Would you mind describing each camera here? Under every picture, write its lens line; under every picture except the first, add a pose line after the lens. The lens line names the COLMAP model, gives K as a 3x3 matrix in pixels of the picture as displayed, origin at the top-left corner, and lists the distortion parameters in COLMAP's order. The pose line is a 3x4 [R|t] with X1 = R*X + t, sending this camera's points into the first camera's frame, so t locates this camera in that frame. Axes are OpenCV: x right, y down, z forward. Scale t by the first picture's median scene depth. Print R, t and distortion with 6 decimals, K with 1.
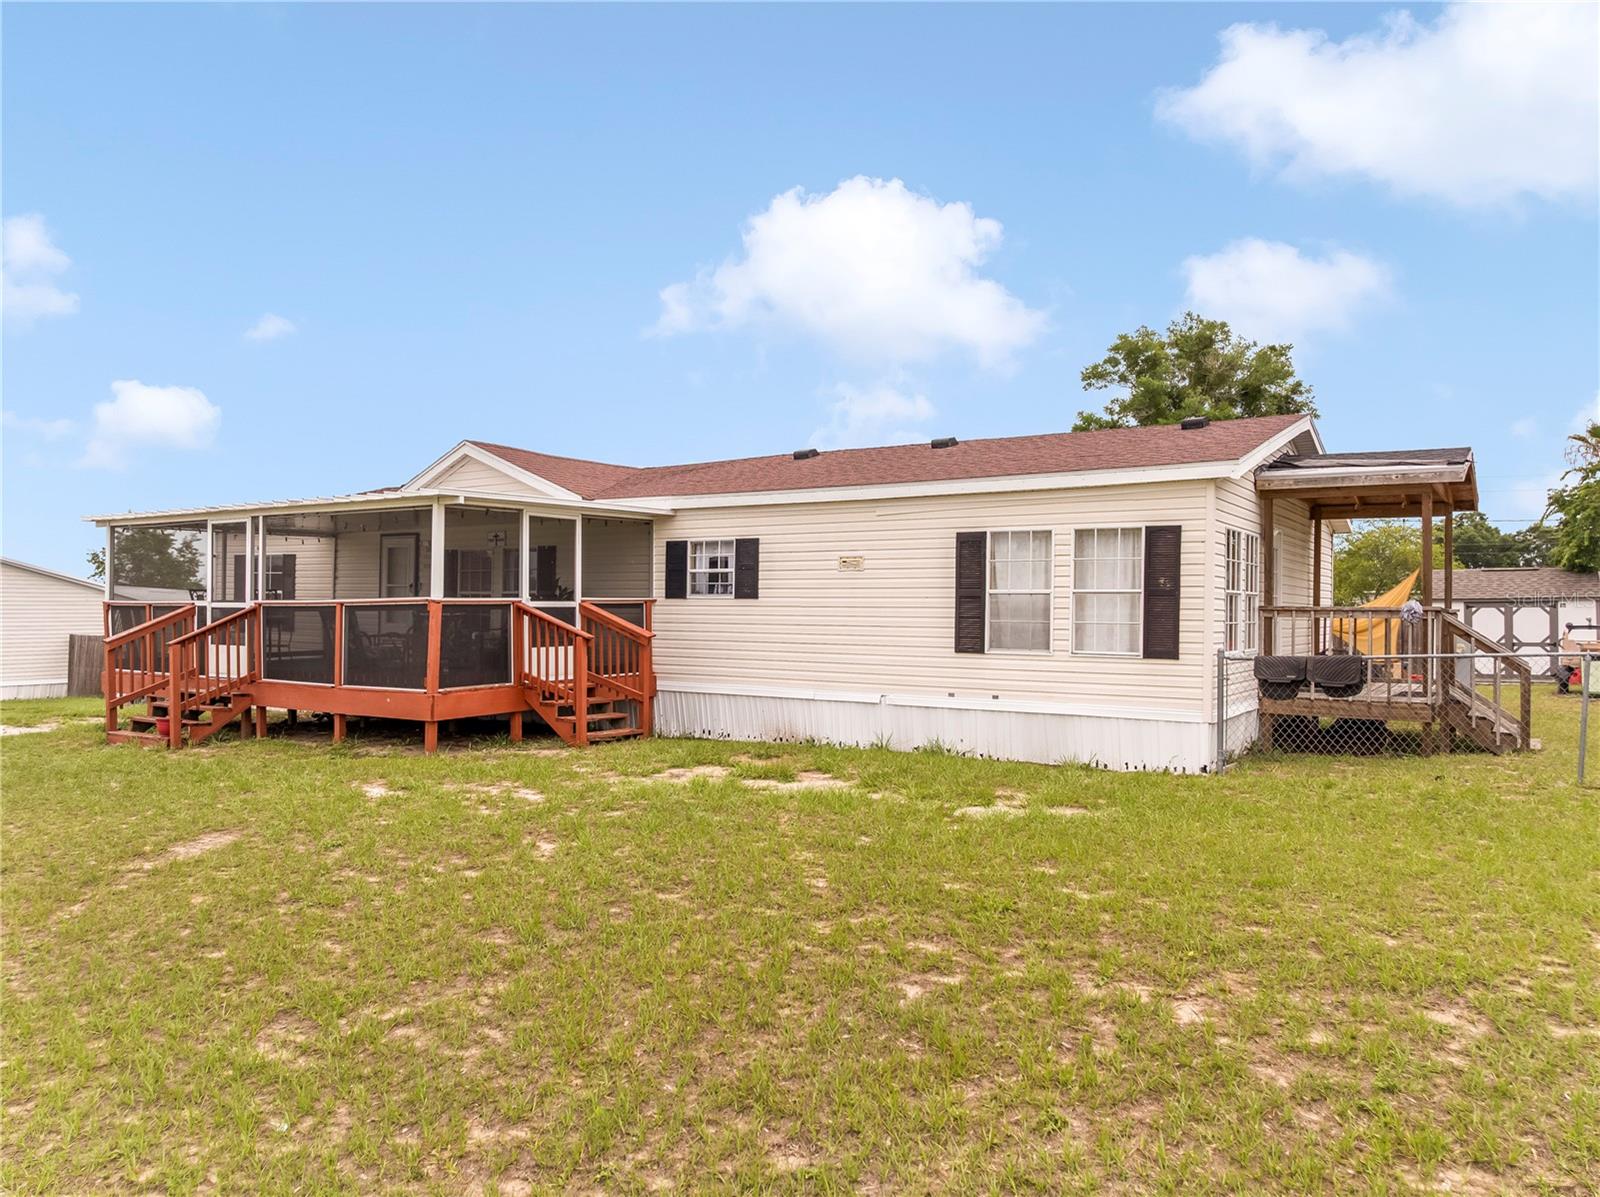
lens RADIAL K [[1131.1, 0, 798.7], [0, 1131.1, 607.3], [0, 0, 1]] dist [-0.034251, -0.004310]
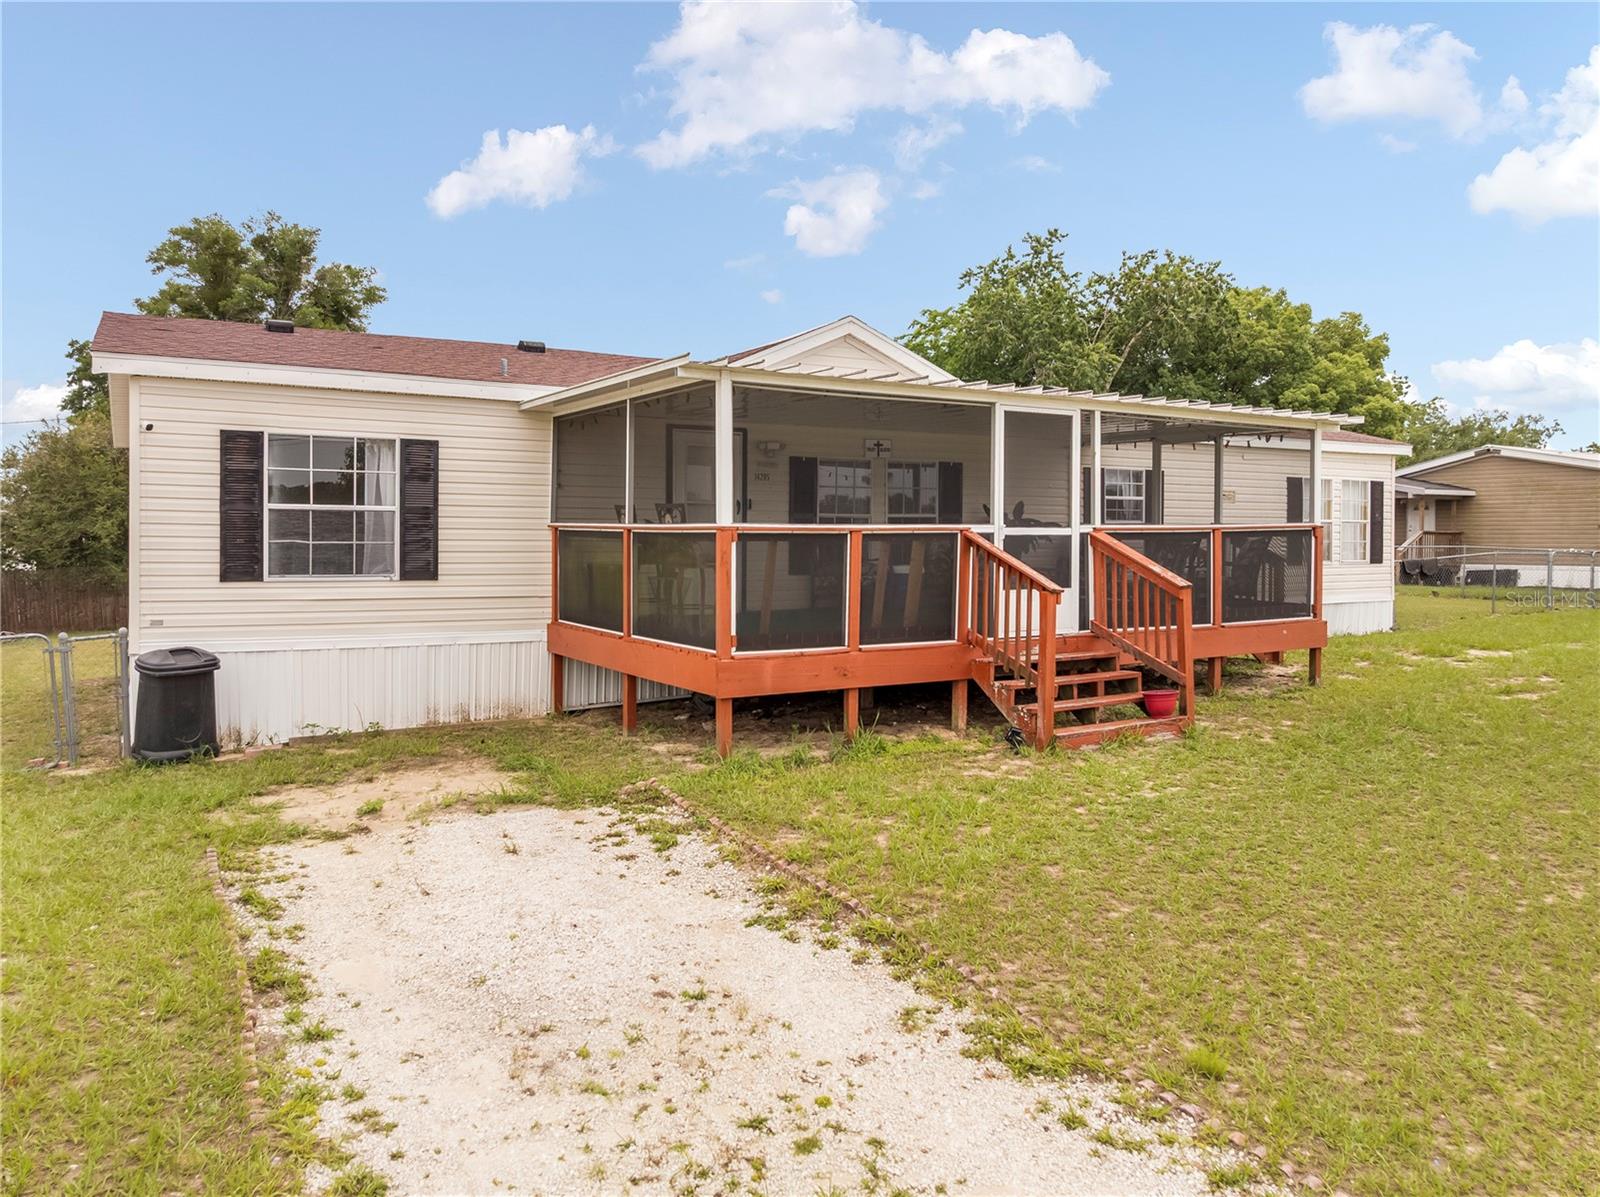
lens RADIAL K [[1163.5, 0, 796.7], [0, 1163.5, 531.0], [0, 0, 1]] dist [-0.041918, -0.002308]
pose [[0.439241, -0.008050, 0.898333, -1.290678], [-0.000673, 0.999957, 0.009290, -0.013079], [-0.898369, -0.004685, 0.439216, 0.880817]]
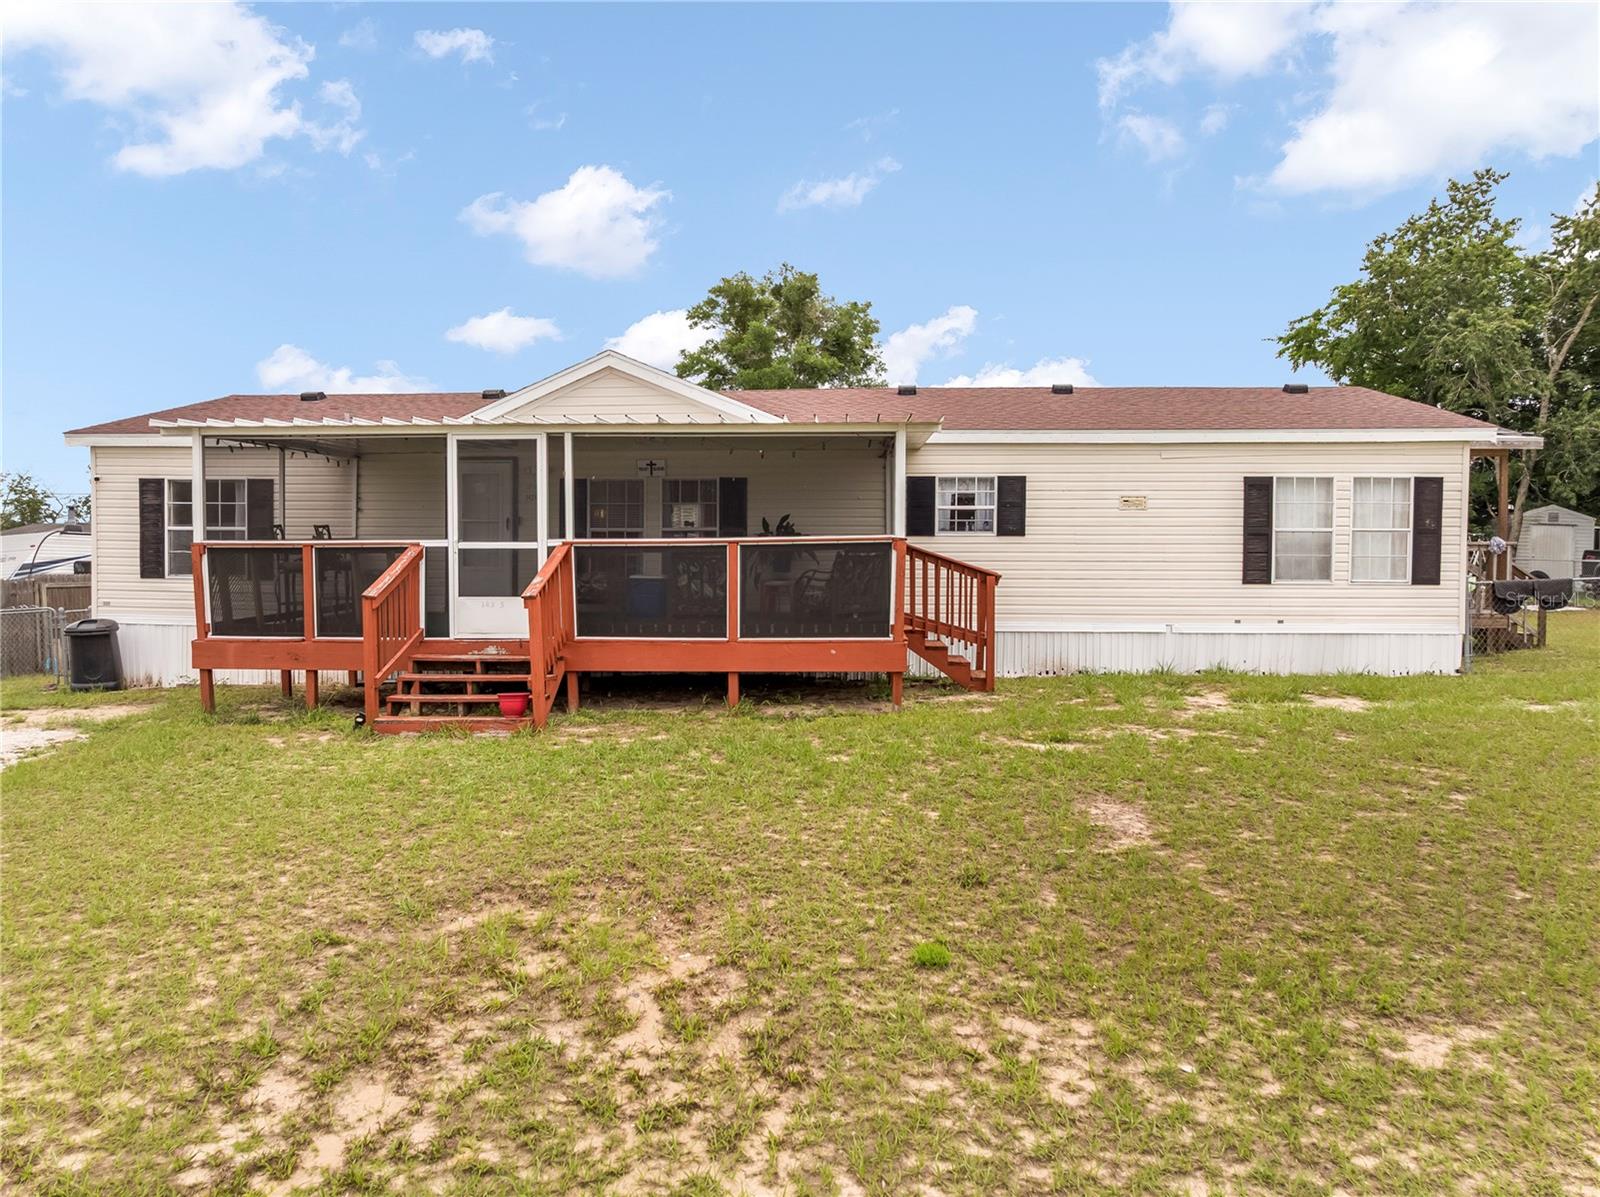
lens RADIAL K [[1131.1, 0, 798.7], [0, 1131.1, 607.3], [0, 0, 1]] dist [-0.034251, -0.004310]
pose [[0.860930, -0.040617, 0.507099, -0.775572], [0.006663, 0.997622, 0.068596, -0.015744], [-0.508679, -0.055678, 0.859154, 0.248915]]
